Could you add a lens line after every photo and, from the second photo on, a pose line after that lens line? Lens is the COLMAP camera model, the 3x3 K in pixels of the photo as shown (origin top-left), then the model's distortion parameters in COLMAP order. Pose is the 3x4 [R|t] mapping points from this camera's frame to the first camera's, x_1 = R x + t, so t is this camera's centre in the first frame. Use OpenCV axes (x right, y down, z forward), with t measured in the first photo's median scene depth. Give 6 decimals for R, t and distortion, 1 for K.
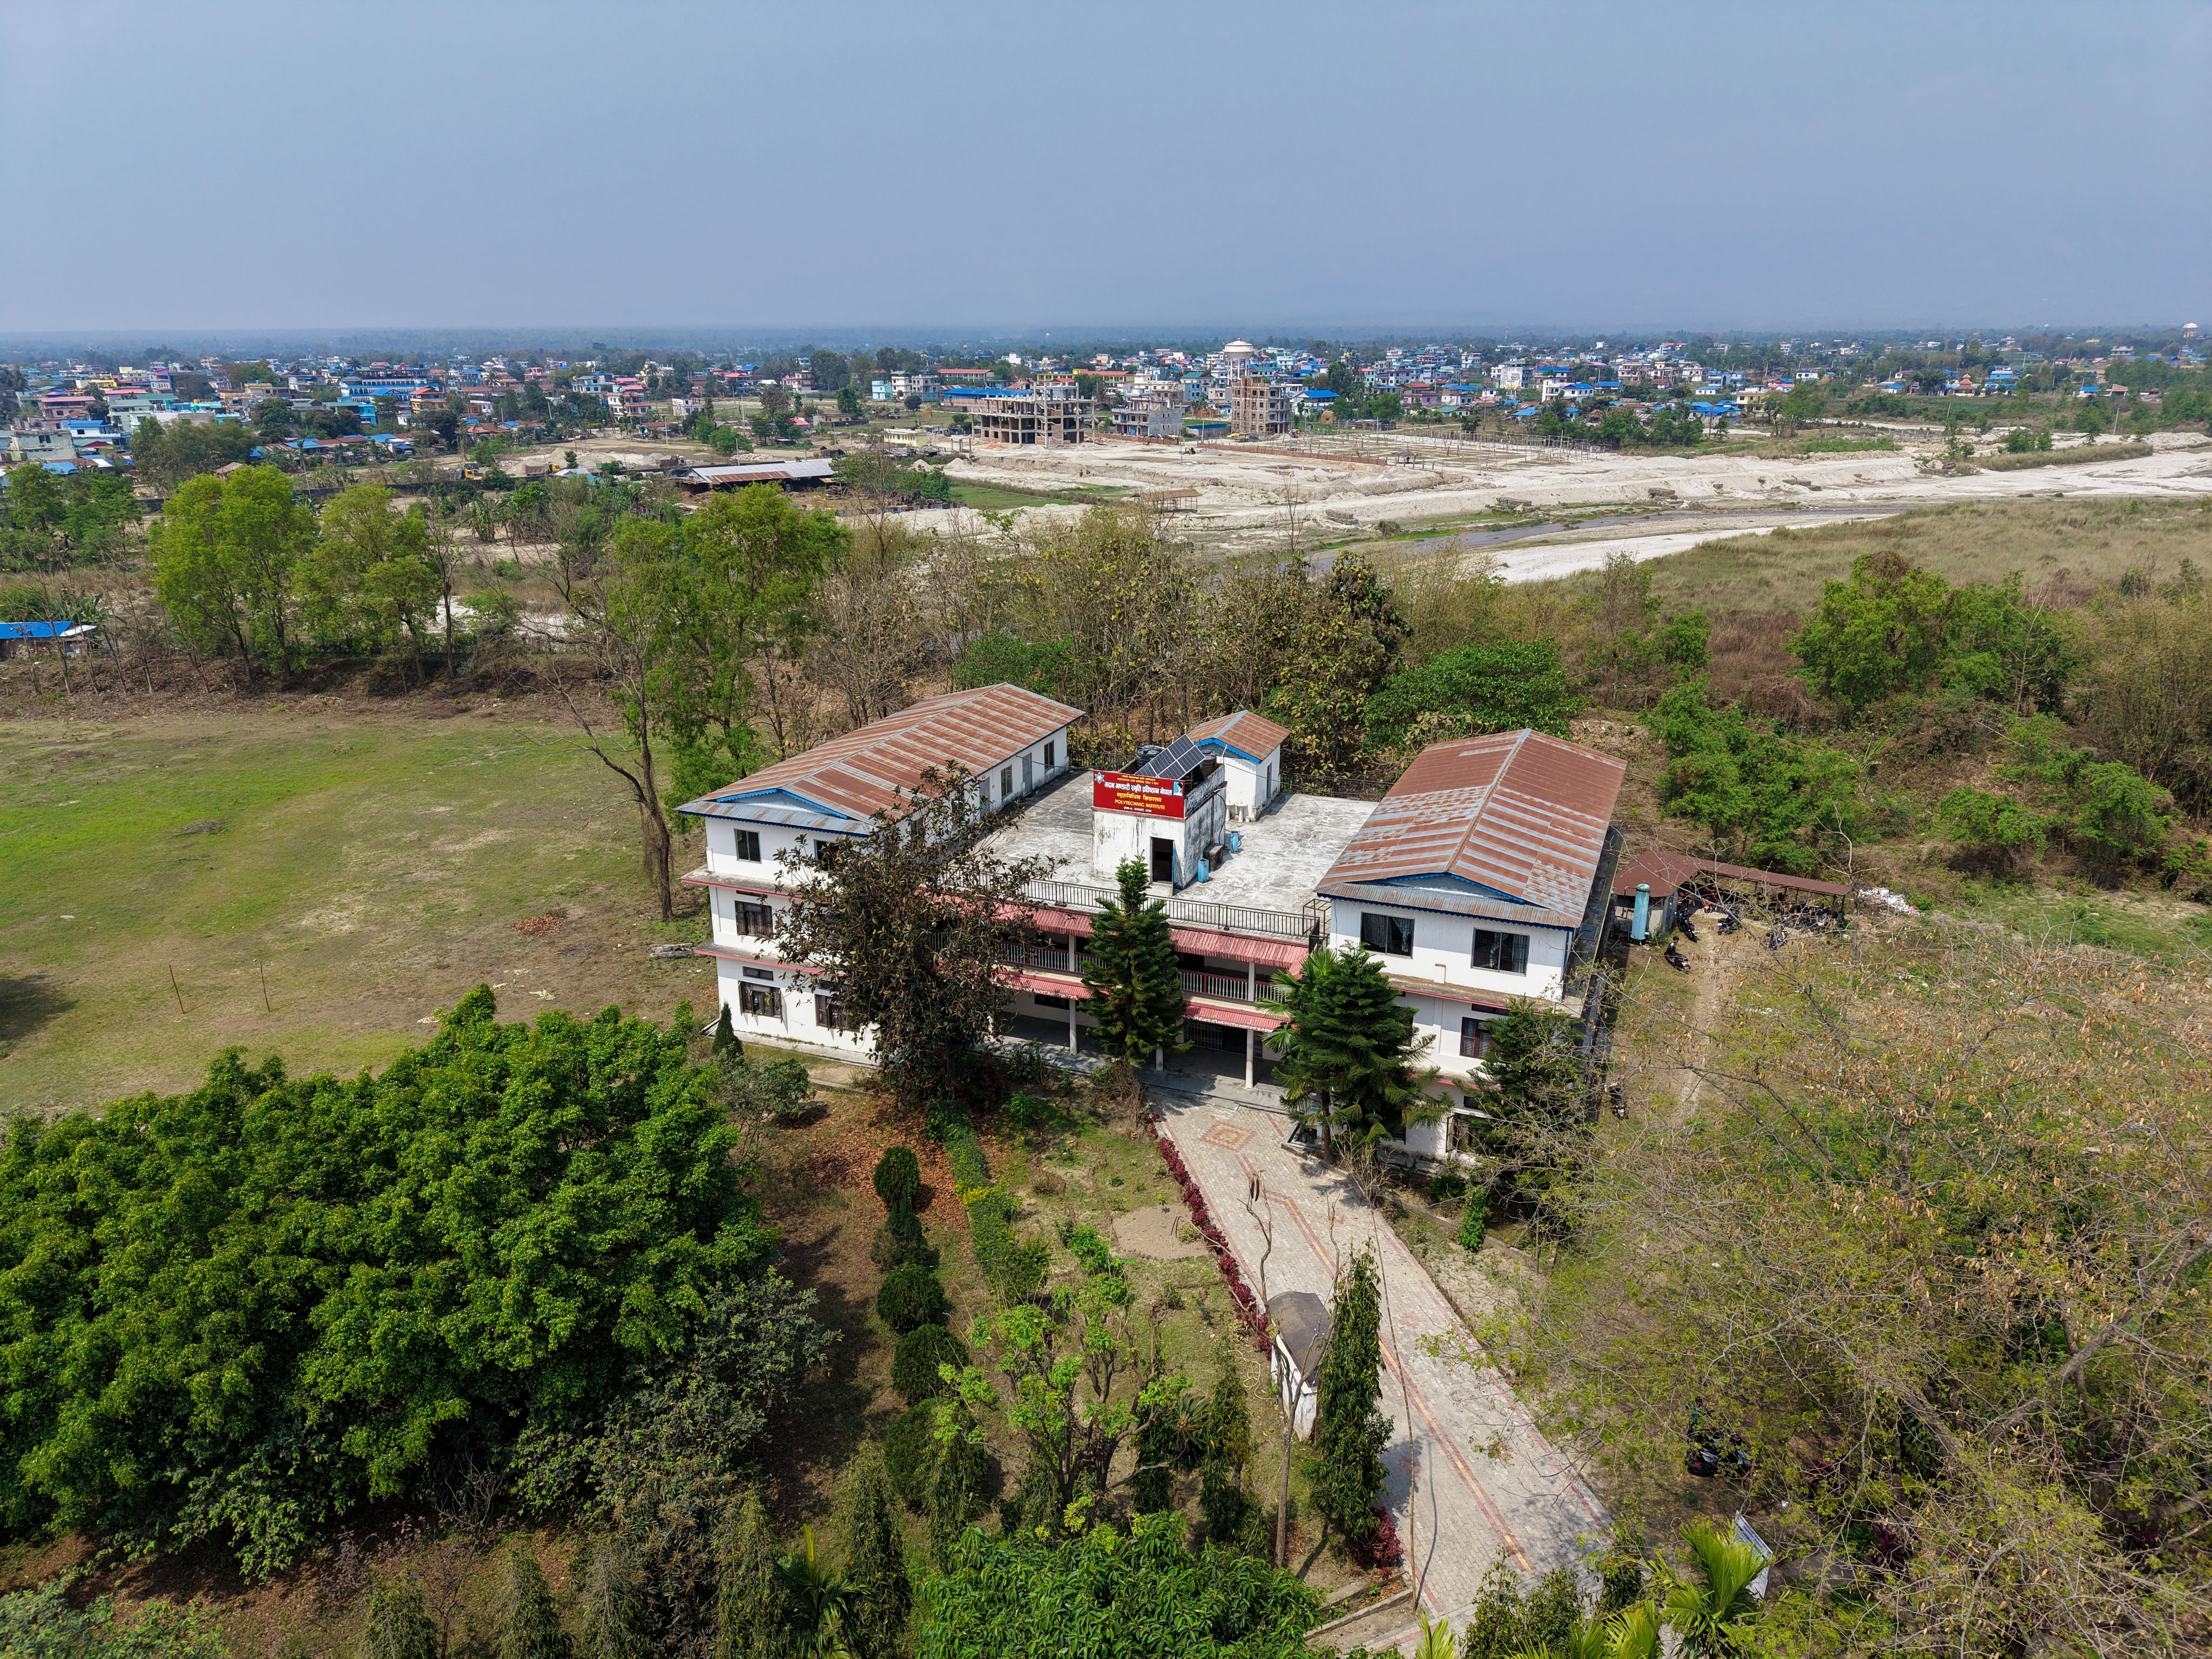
lens RADIAL K [[1475.5, 0, 1110.6], [0, 1475.5, 835.1], [0, 0, 1]] dist [0.042968, -0.048253]
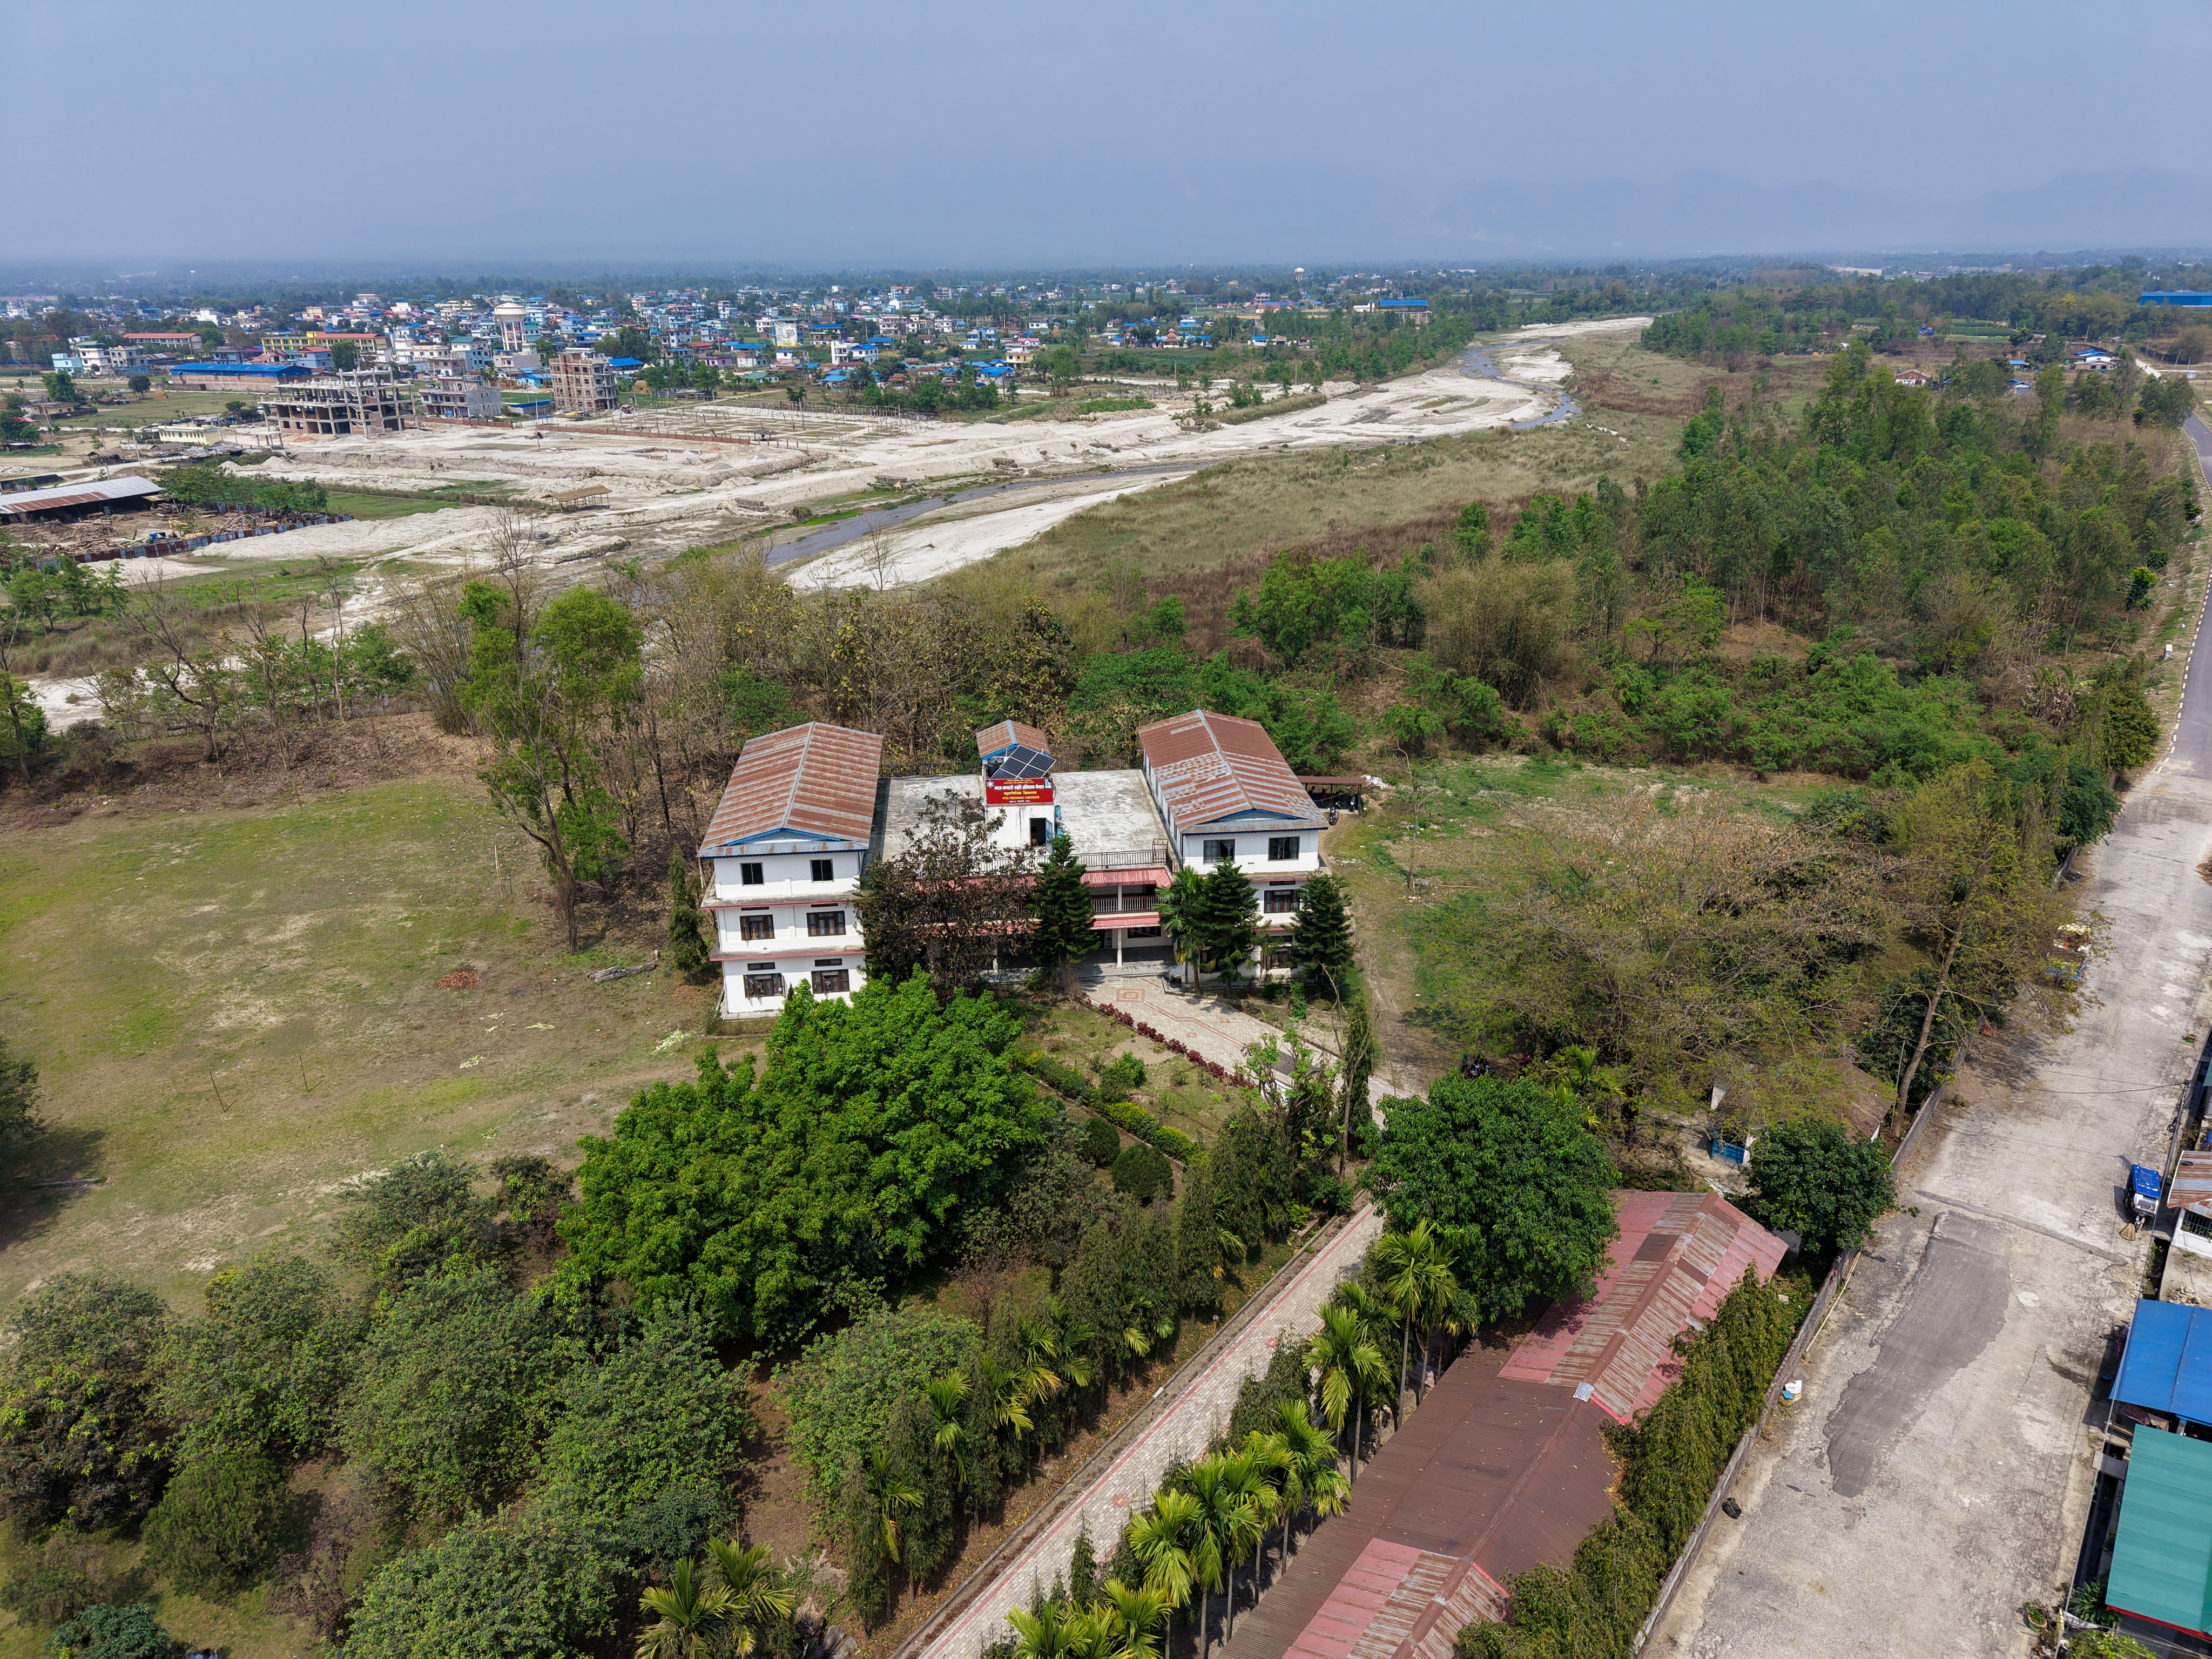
lens RADIAL K [[1475.5, 0, 1116.1], [0, 1475.5, 831.4], [0, 0, 1]] dist [0.042968, -0.048253]
pose [[0.880873, -0.169917, 0.441803, -0.437025], [0.153181, 0.985454, 0.073589, -0.063963], [-0.447881, 0.002853, 0.894089, -0.294947]]
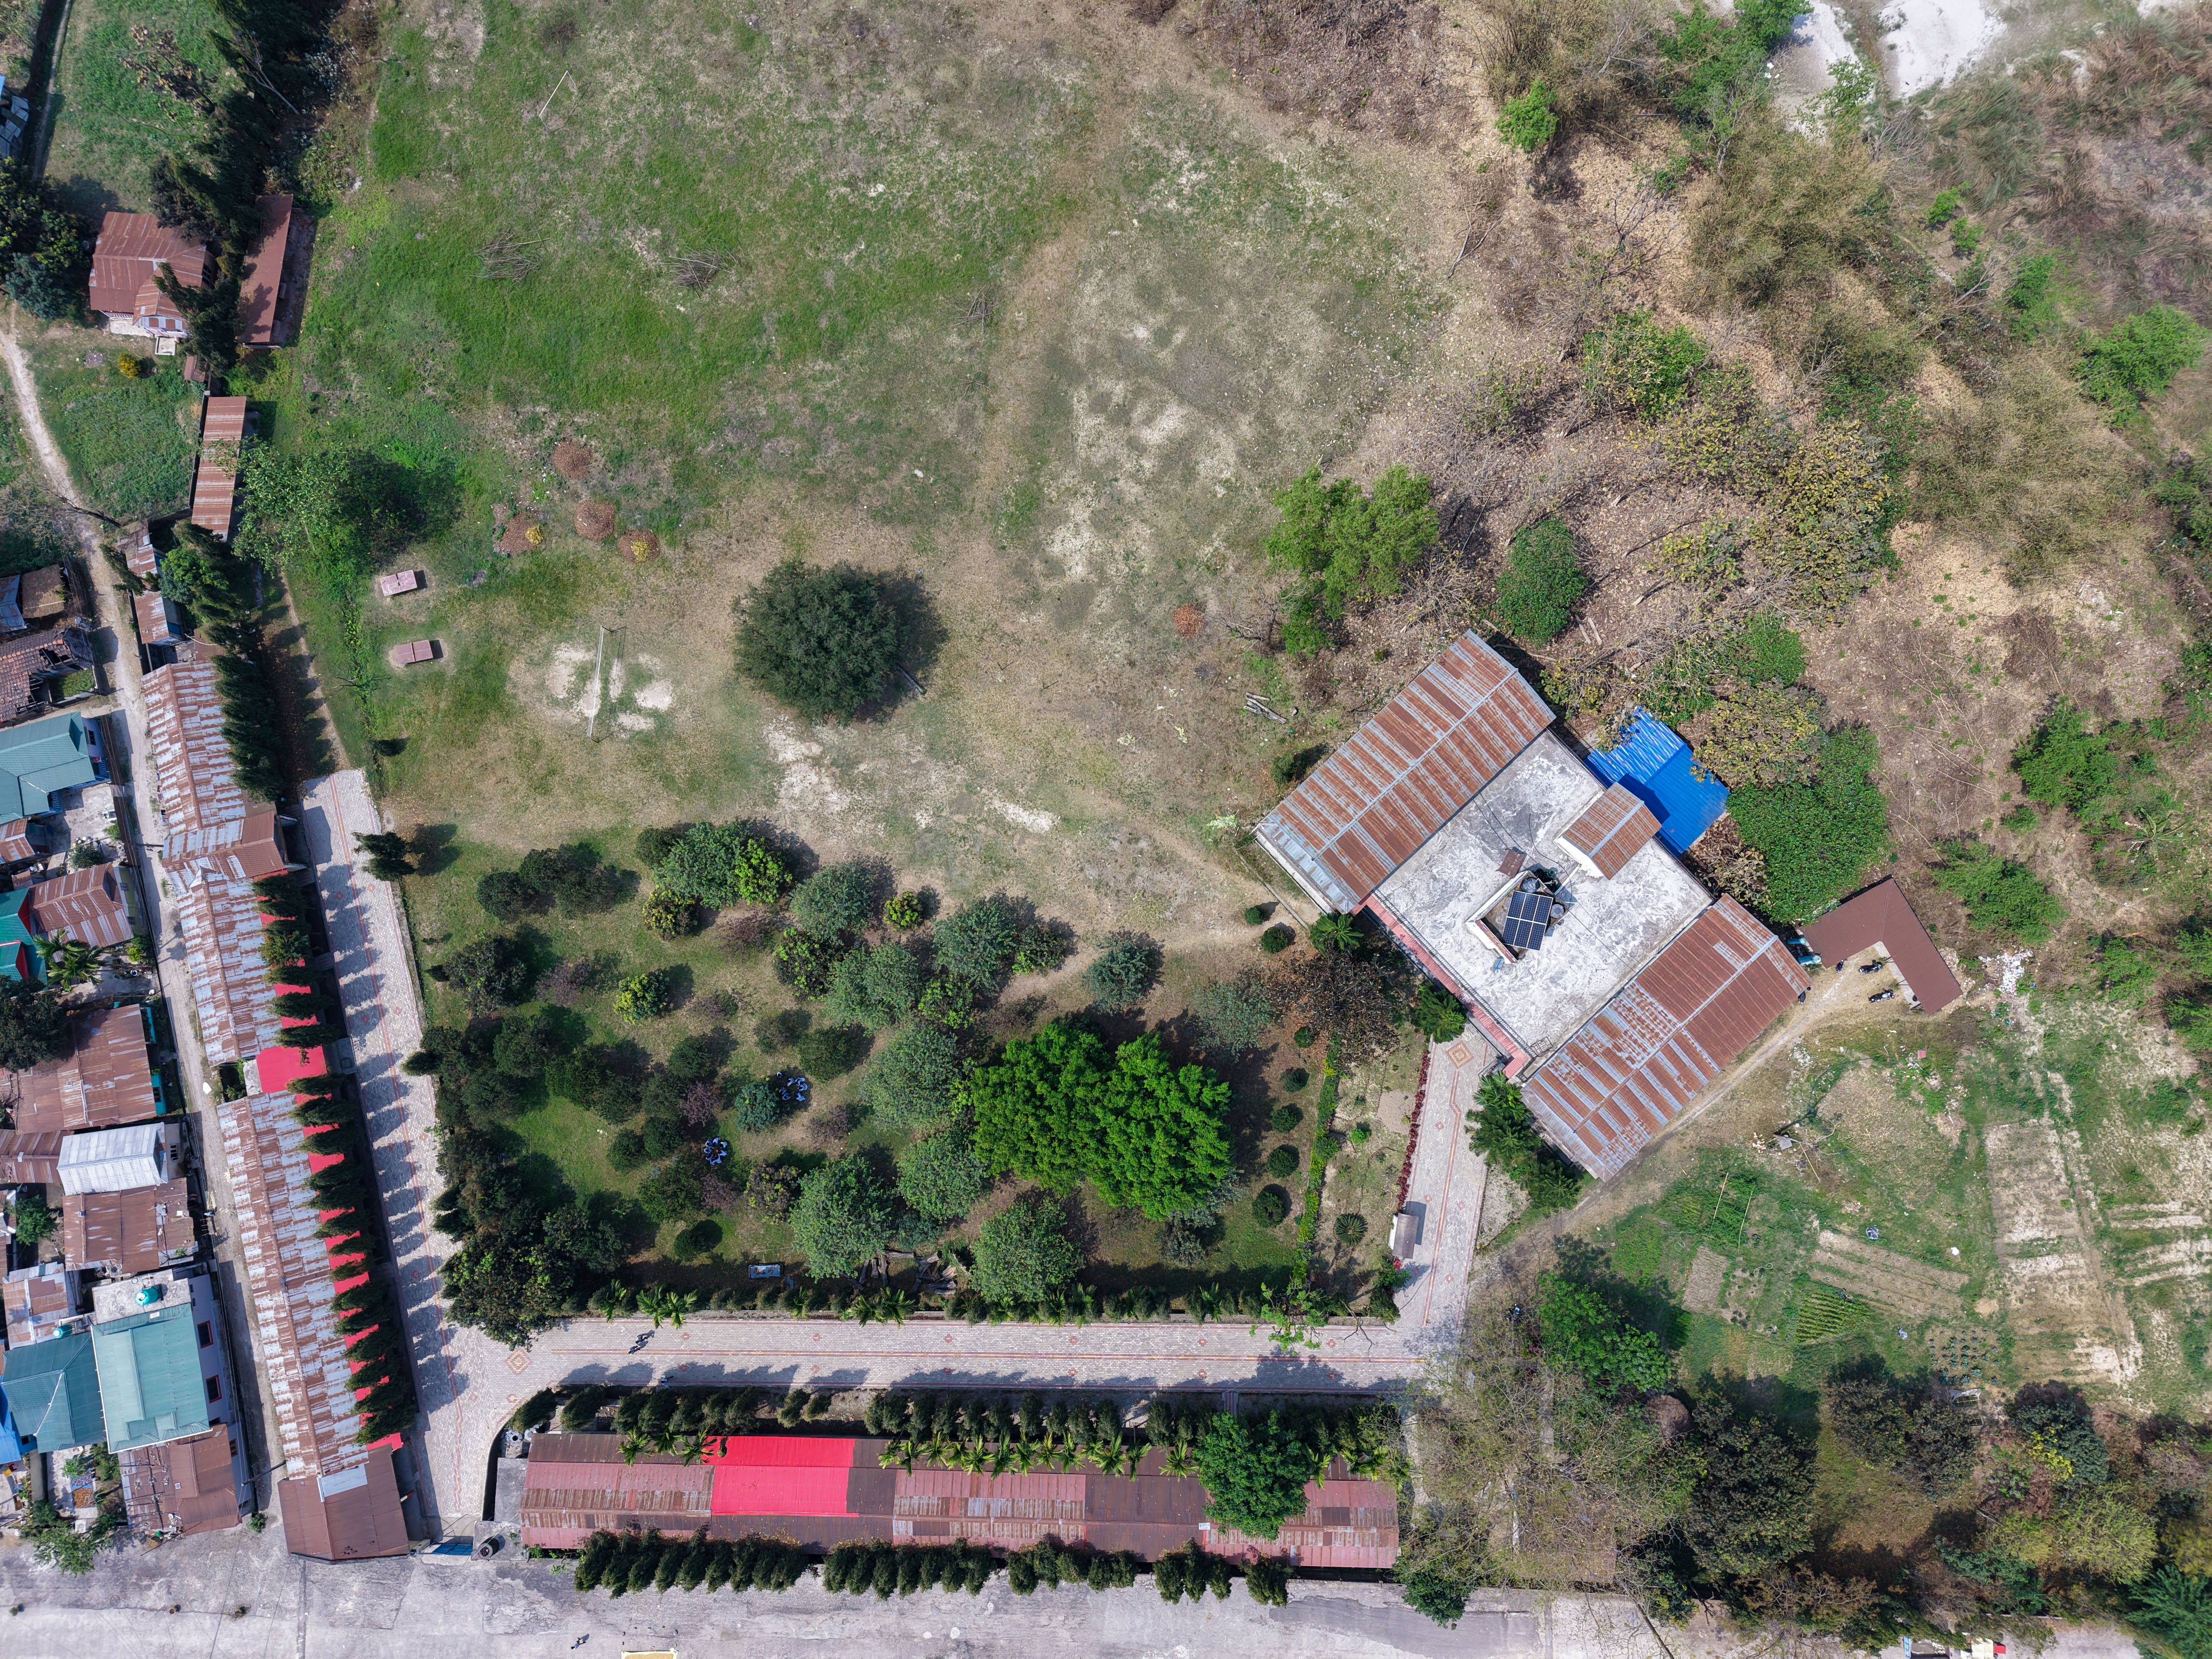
lens RADIAL K [[1475.5, 0, 1107.7], [0, 1475.5, 839.1], [0, 0, 1]] dist [0.042968, -0.048253]
pose [[0.906267, 0.419255, -0.053907, -0.286501], [-0.123840, 0.385273, 0.914455, -1.305467], [0.404159, -0.822064, 0.401080, 0.142274]]
